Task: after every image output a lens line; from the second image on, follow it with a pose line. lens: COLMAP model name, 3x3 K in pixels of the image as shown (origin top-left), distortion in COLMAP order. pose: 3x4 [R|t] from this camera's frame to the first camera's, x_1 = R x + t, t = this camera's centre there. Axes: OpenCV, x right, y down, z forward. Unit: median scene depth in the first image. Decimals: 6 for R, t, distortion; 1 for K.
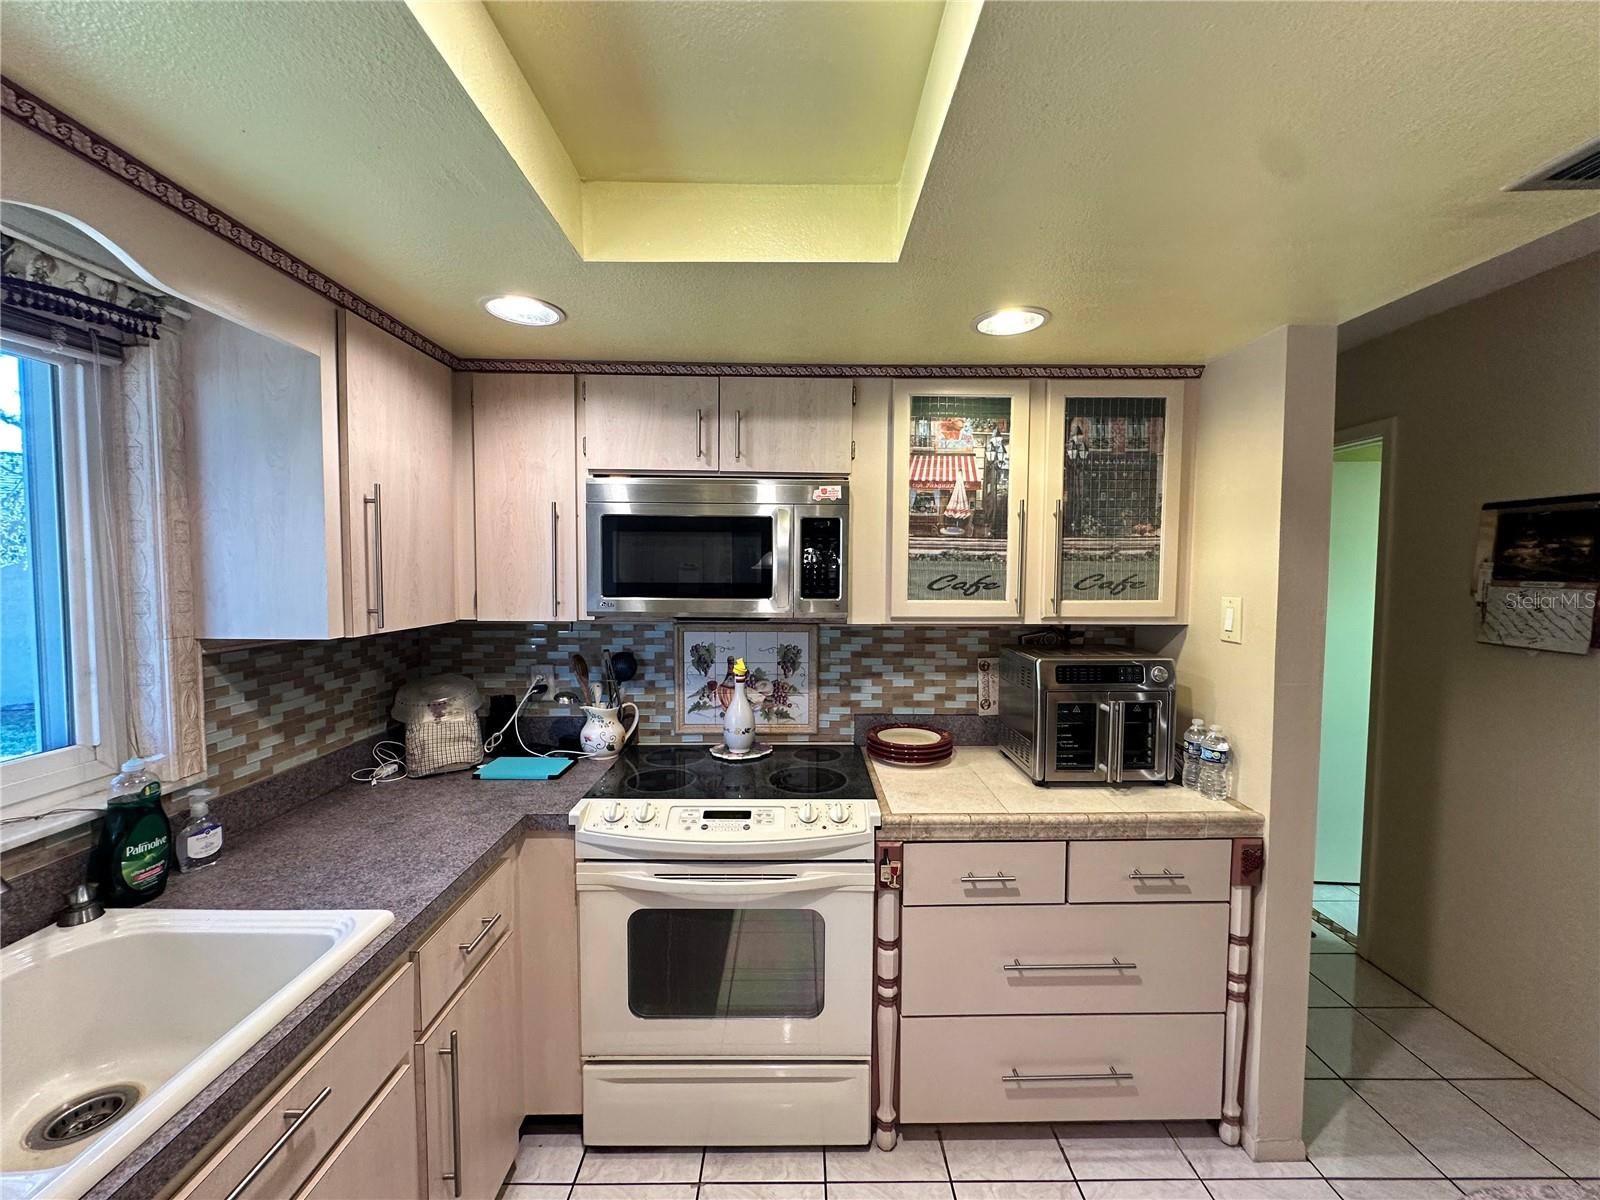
lens RADIAL K [[637.1, 0, 801.3], [0, 637.1, 598.4], [0, 0, 1]] dist [-0.004184, 0.001459]
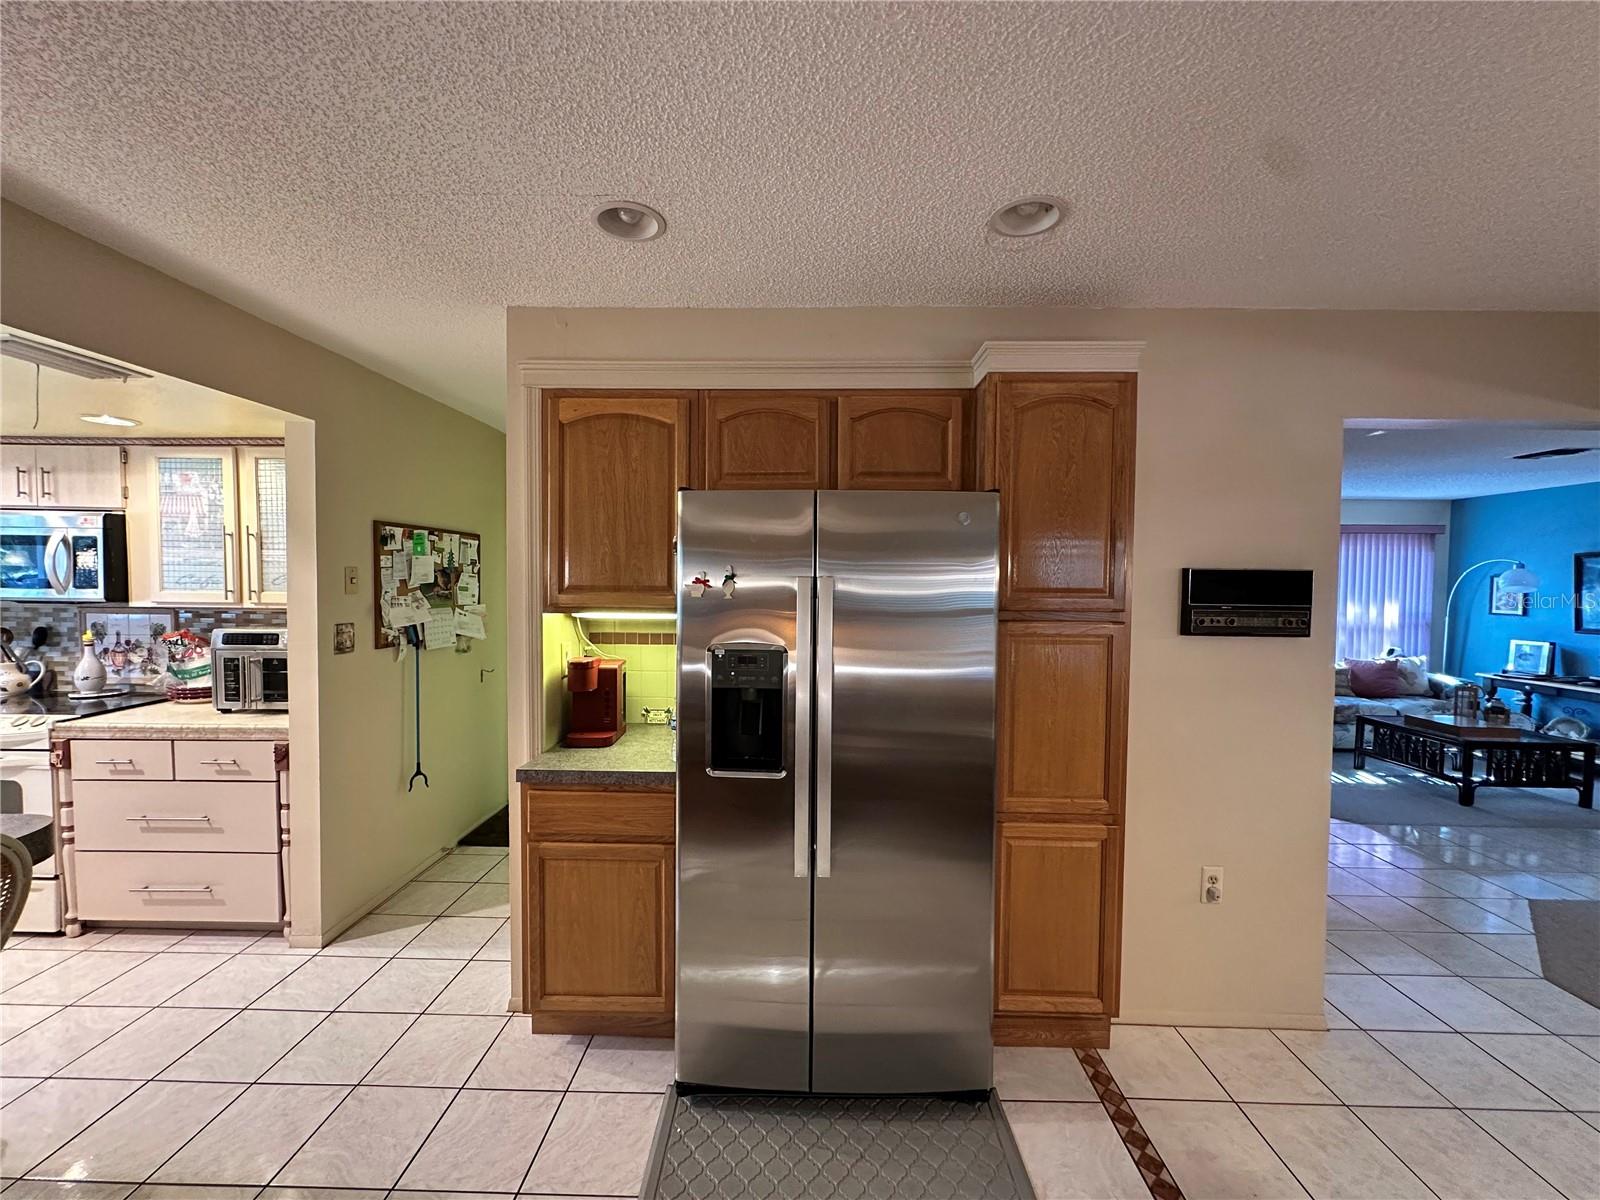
lens RADIAL K [[637.1, 0, 799.4], [0, 637.1, 597.0], [0, 0, 1]] dist [-0.004184, 0.001459]
pose [[0.999512, 0.007618, -0.030282, 1.764375], [-0.008100, 0.999842, -0.015820, 0.029636], [0.030157, 0.016058, 0.999416, -0.477294]]
